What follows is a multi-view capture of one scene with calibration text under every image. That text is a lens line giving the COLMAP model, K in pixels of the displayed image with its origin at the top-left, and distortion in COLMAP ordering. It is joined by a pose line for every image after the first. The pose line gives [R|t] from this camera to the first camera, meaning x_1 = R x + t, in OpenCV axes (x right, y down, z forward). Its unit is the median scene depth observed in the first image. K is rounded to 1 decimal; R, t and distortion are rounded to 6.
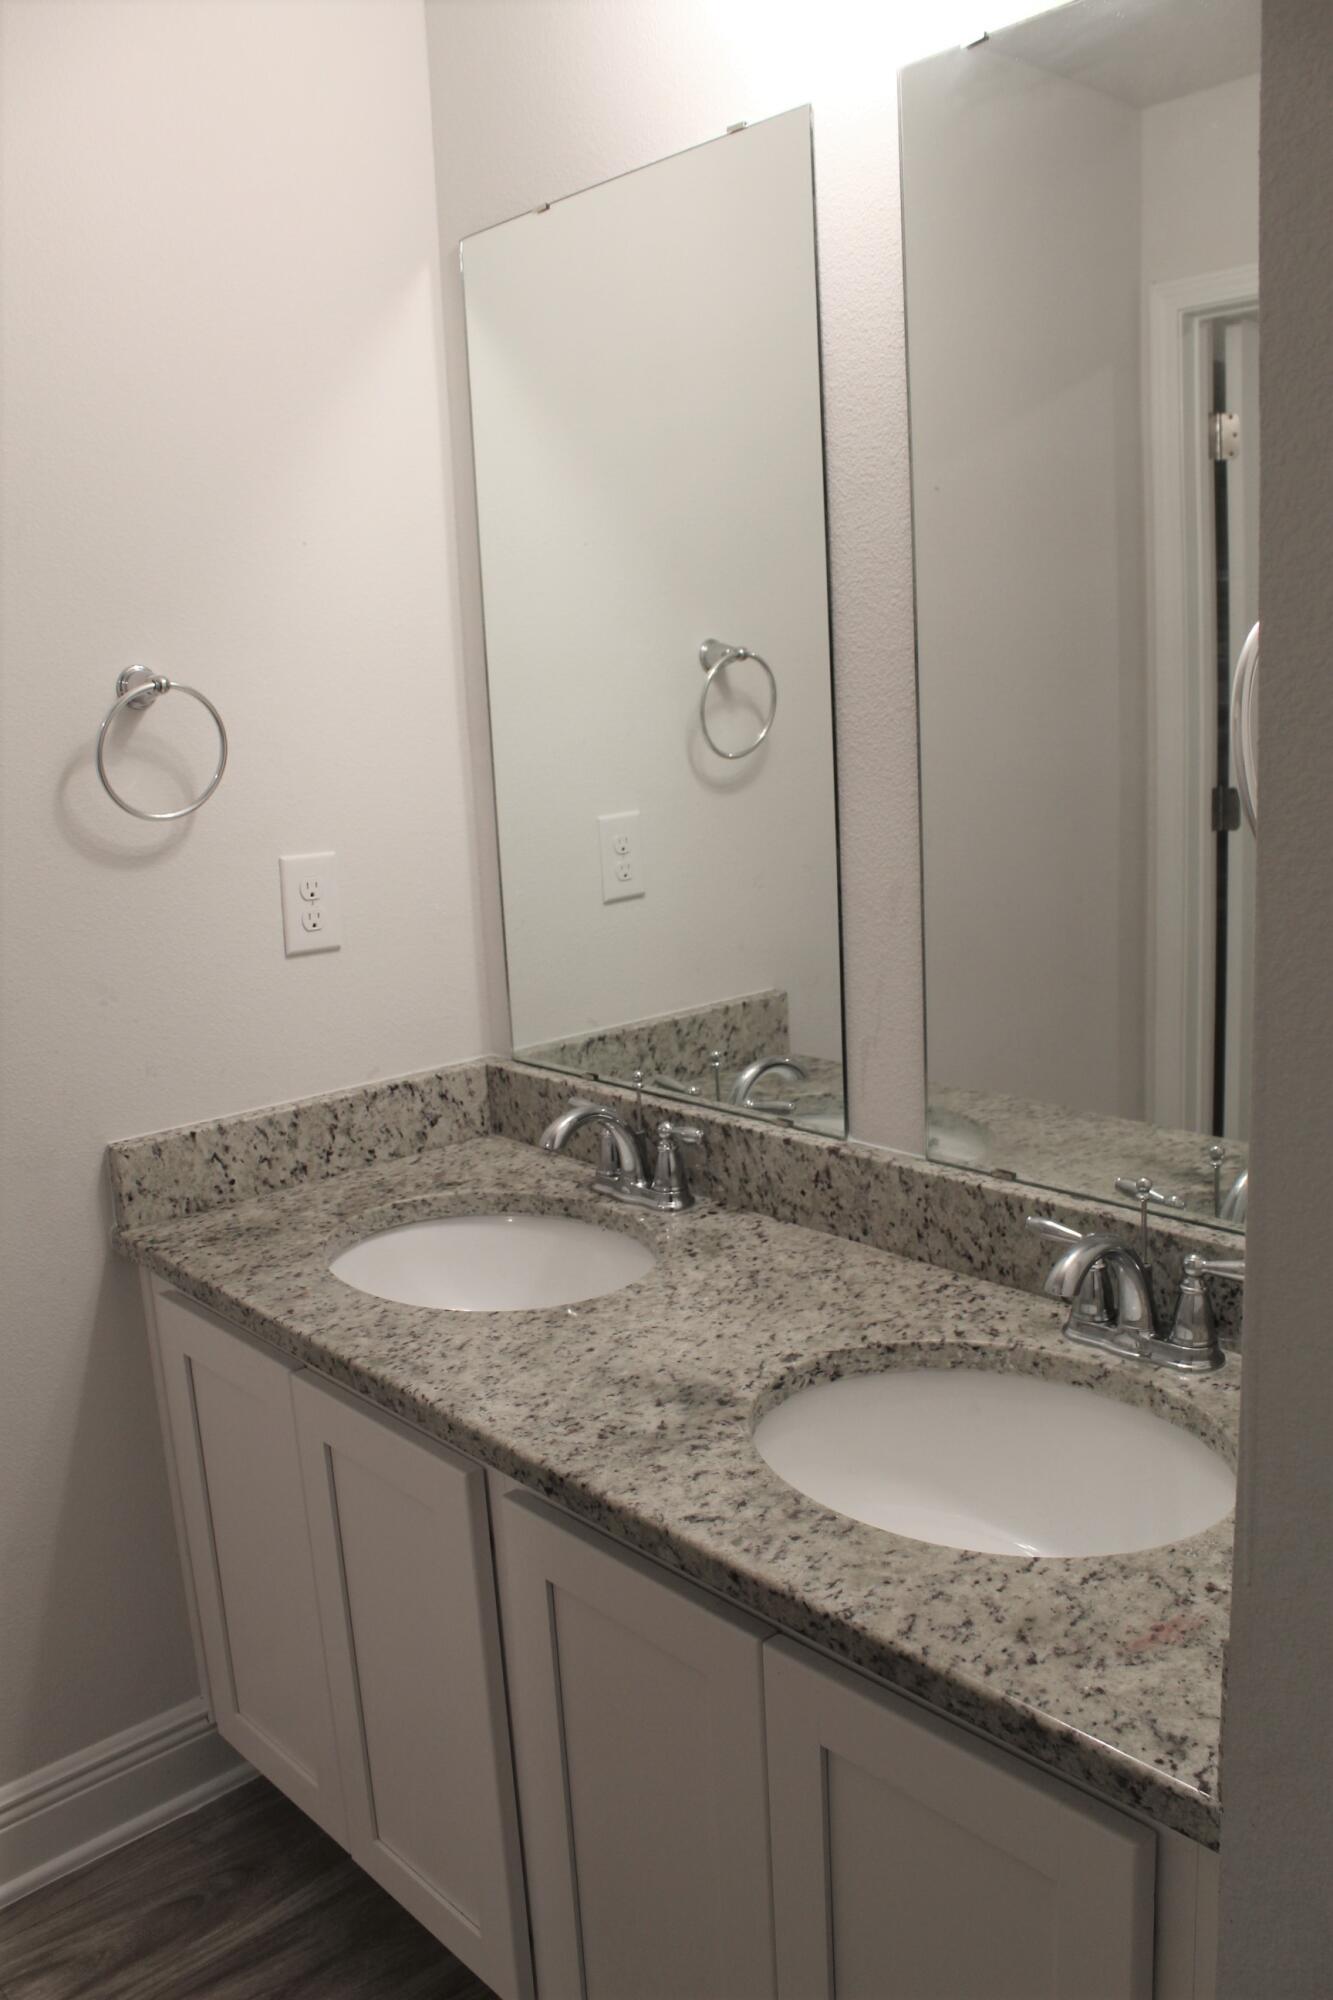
lens RADIAL K [[1669.9, 0, 673.9], [0, 1669.9, 994.7], [0, 0, 1]] dist [-0.155645, 0.119190]
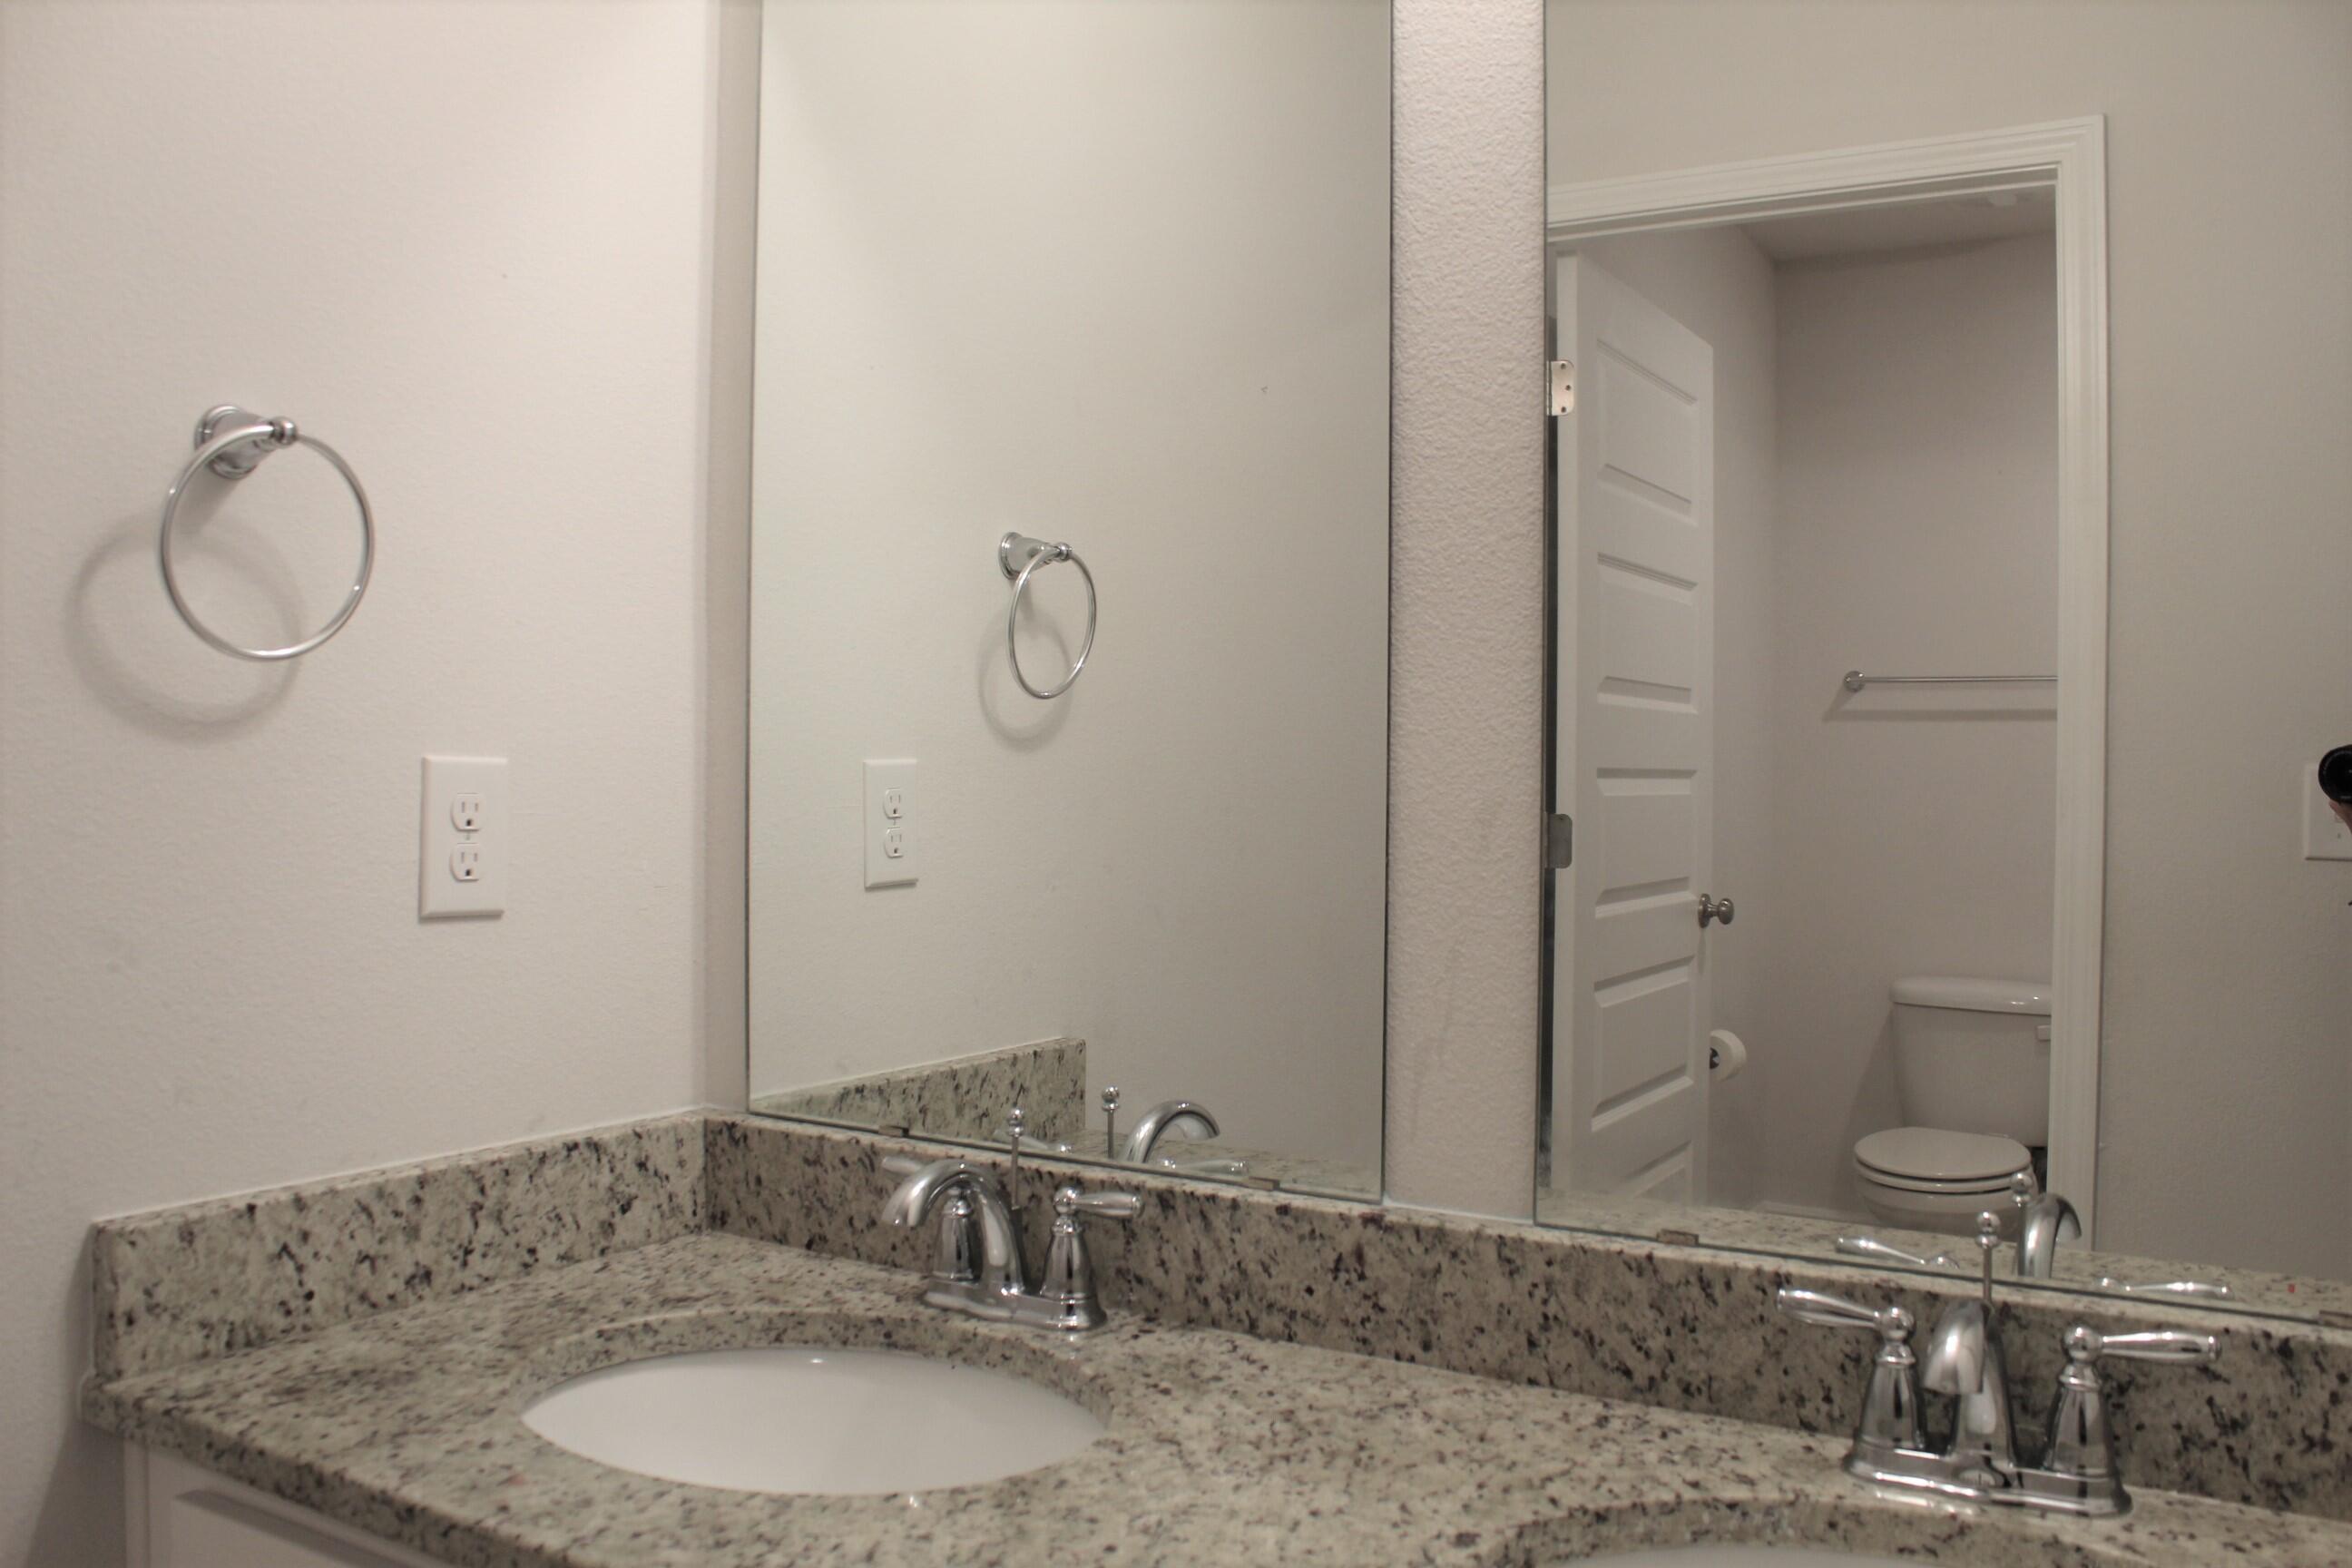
lens RADIAL K [[1963.8, 0, 1169.9], [0, 1963.8, 789.3], [0, 0, 1]] dist [-0.155645, 0.119190]
pose [[0.959310, 0.053880, 0.277168, -0.183124], [-0.001058, 0.982304, -0.187292, 0.067475], [-0.282354, 0.179378, 0.942390, 0.270843]]
